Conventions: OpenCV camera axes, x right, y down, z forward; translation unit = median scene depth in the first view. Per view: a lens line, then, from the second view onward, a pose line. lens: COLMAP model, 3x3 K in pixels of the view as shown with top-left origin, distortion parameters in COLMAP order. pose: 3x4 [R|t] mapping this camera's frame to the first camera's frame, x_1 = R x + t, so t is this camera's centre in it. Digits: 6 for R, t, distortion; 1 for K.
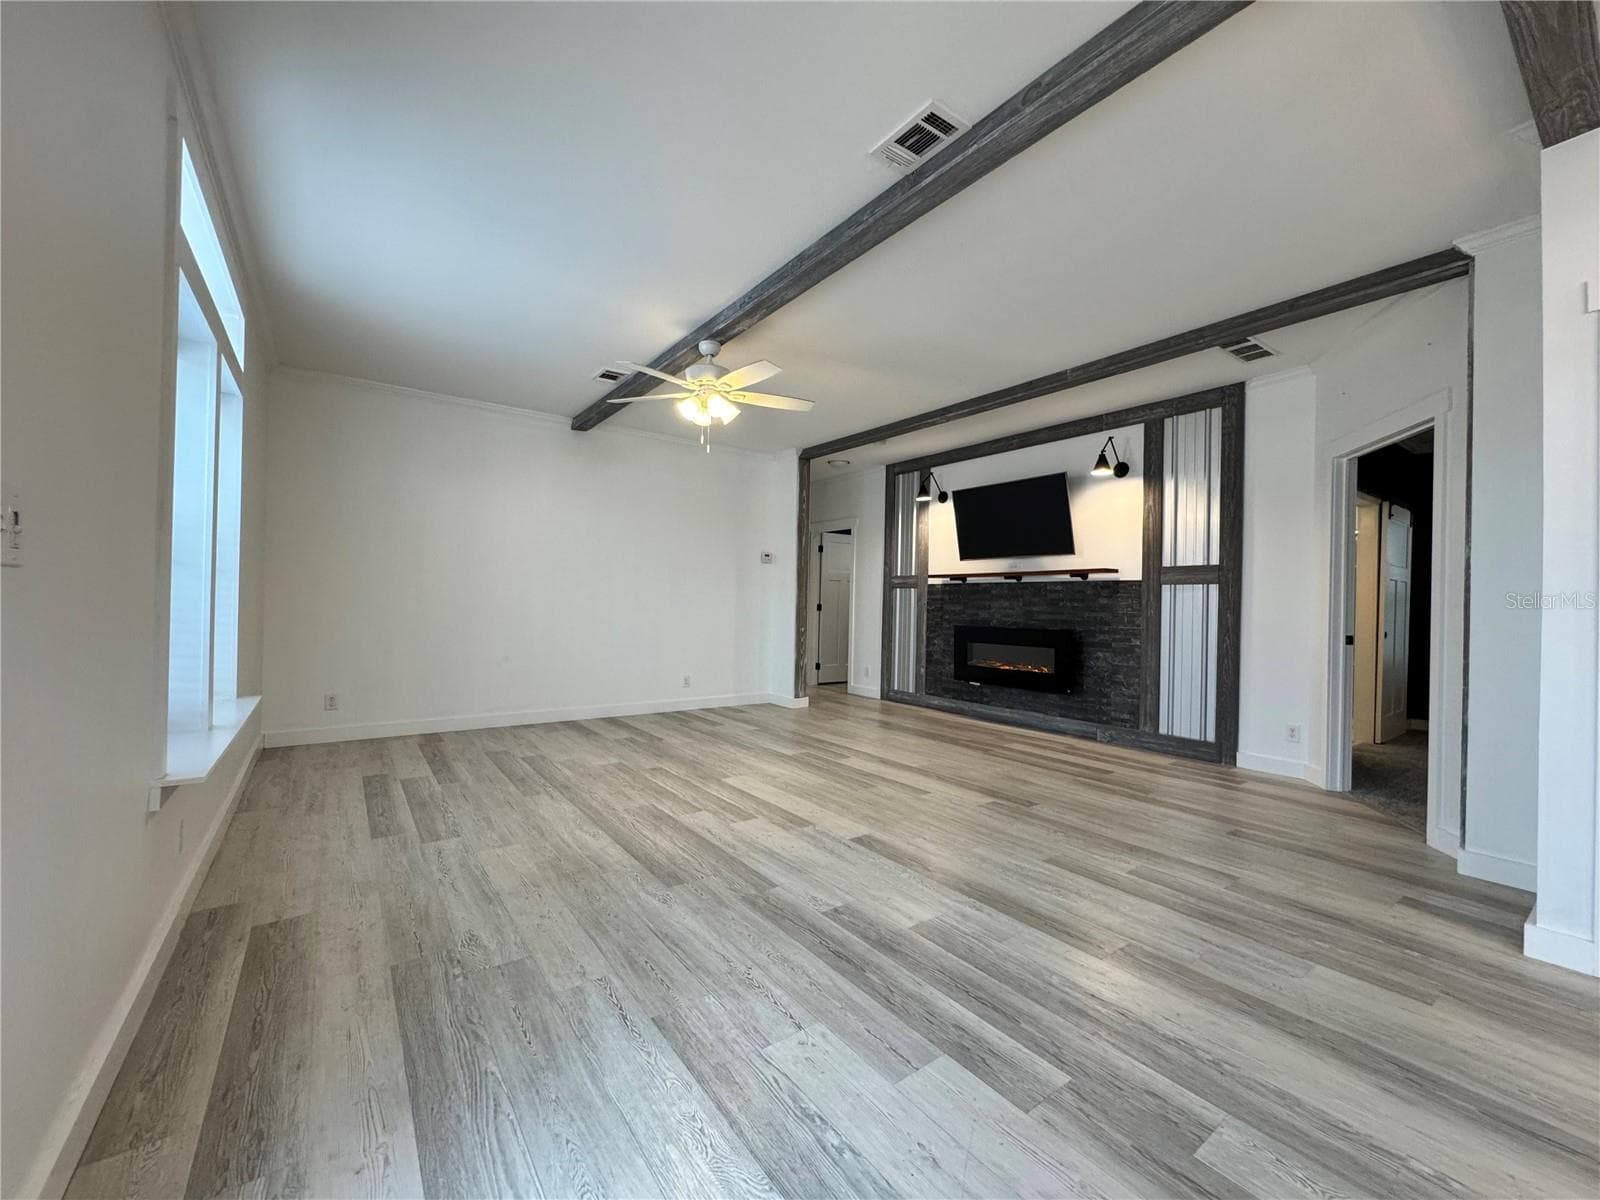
lens RADIAL K [[639.9, 0, 800.5], [0, 639.9, 598.7], [0, 0, 1]] dist [-0.005318, 0.000358]
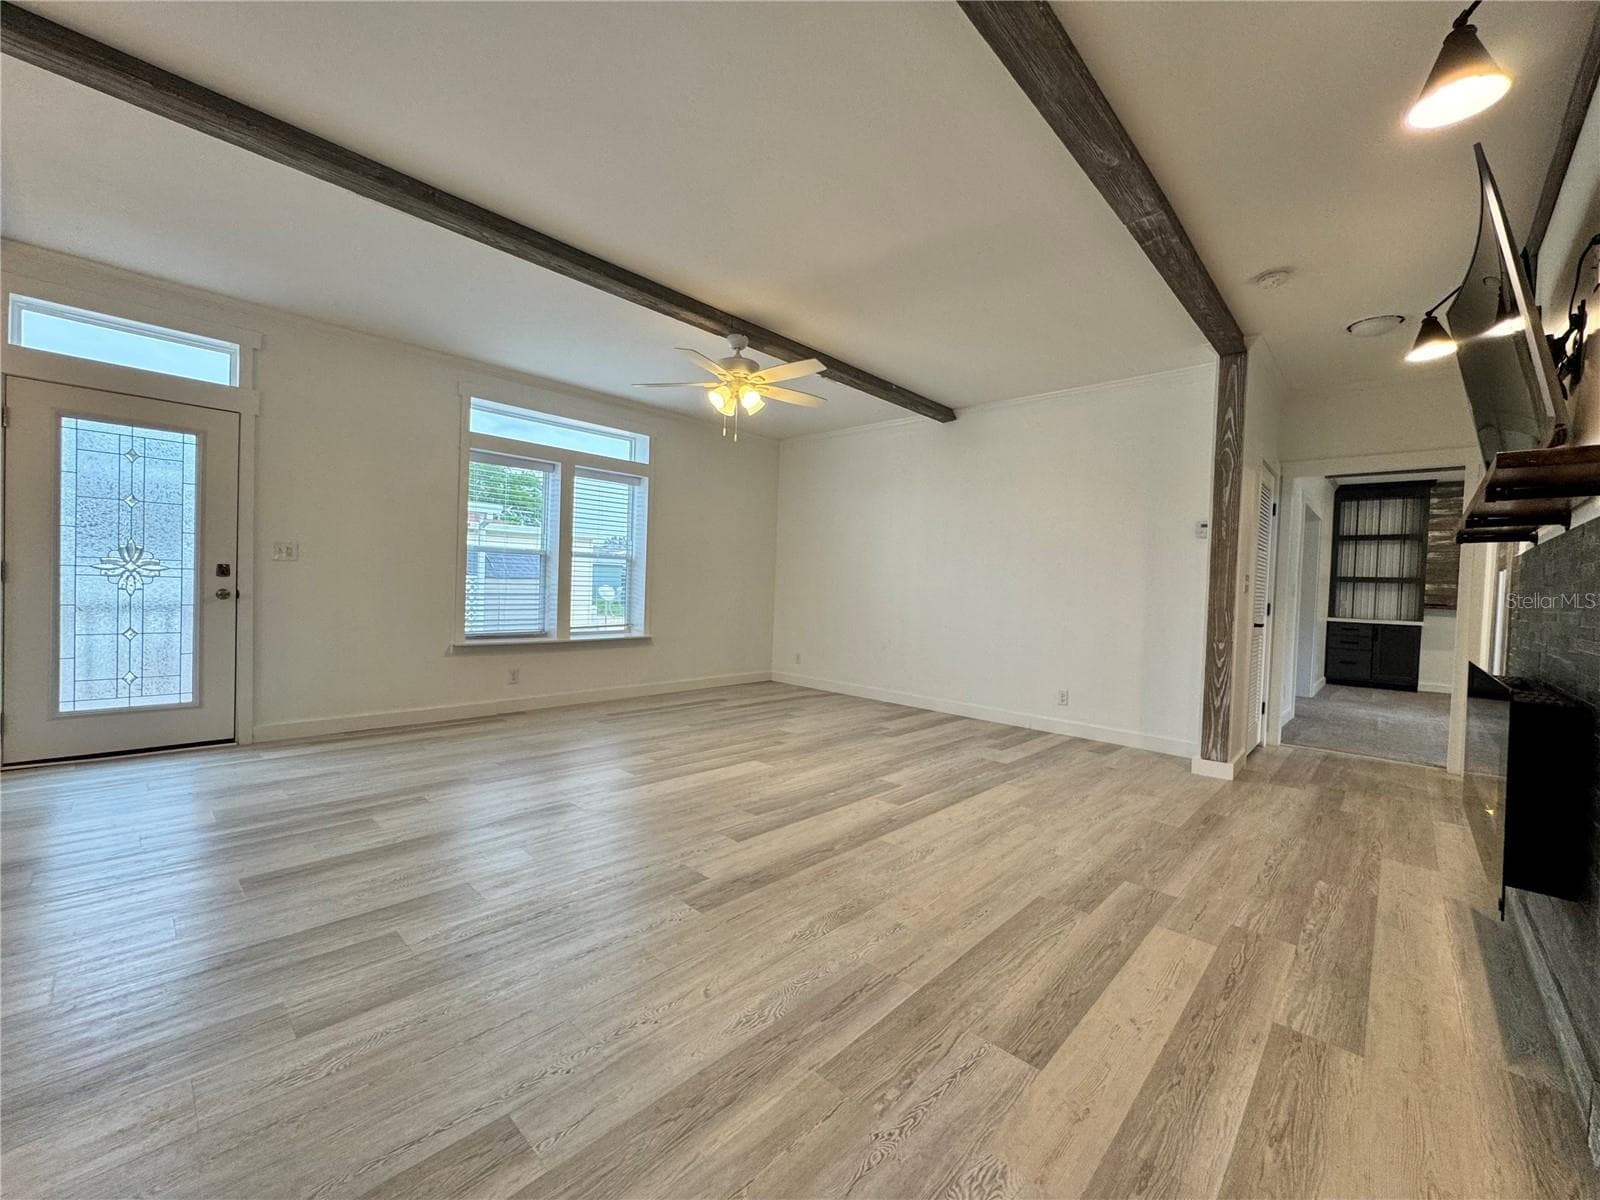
lens RADIAL K [[642.0, 0, 798.2], [0, 642.0, 599.2], [0, 0, 1]] dist [-0.000551, 0.000062]
pose [[0.184482, 0.009924, -0.982786, 0.927263], [-0.027778, 0.999602, 0.004880, 0.023692], [0.982443, 0.026400, 0.184684, 0.924580]]
